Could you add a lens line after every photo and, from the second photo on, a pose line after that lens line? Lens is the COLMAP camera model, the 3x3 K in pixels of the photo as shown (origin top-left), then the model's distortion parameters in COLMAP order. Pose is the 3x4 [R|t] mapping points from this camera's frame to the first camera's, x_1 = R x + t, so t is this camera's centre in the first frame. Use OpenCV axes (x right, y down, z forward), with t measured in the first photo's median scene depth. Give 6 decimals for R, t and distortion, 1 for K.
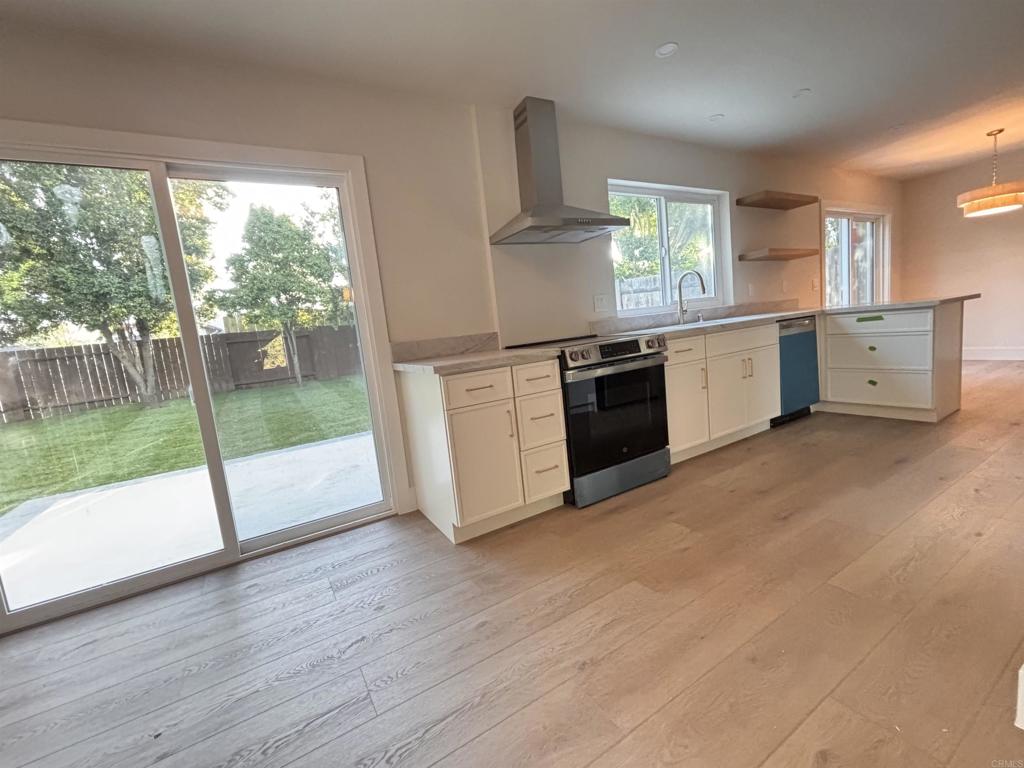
lens RADIAL K [[434.3, 0, 514.5], [0, 434.3, 383.4], [0, 0, 1]] dist [-0.003118, -0.001009]
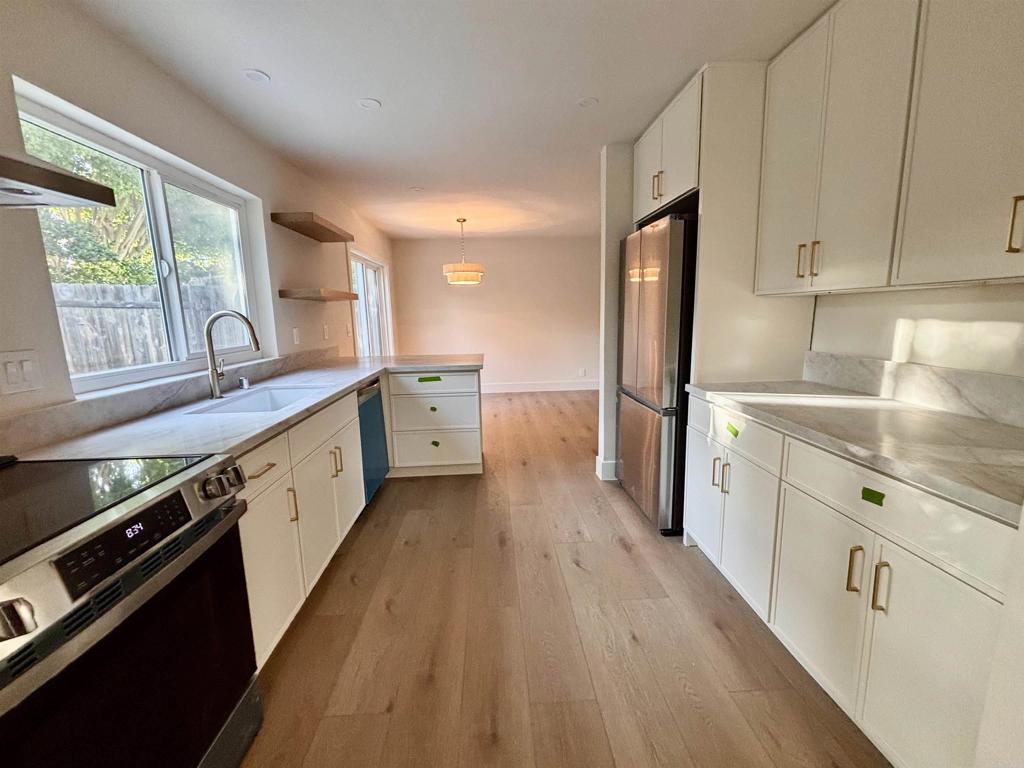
lens RADIAL K [[434.3, 0, 514.5], [0, 434.3, 383.4], [0, 0, 1]] dist [-0.003118, -0.001009]
pose [[0.467069, -0.048349, 0.882898, 0.050796], [0.088192, 0.996072, 0.007892, -0.118491], [-0.879812, 0.074178, 0.469499, 0.346480]]
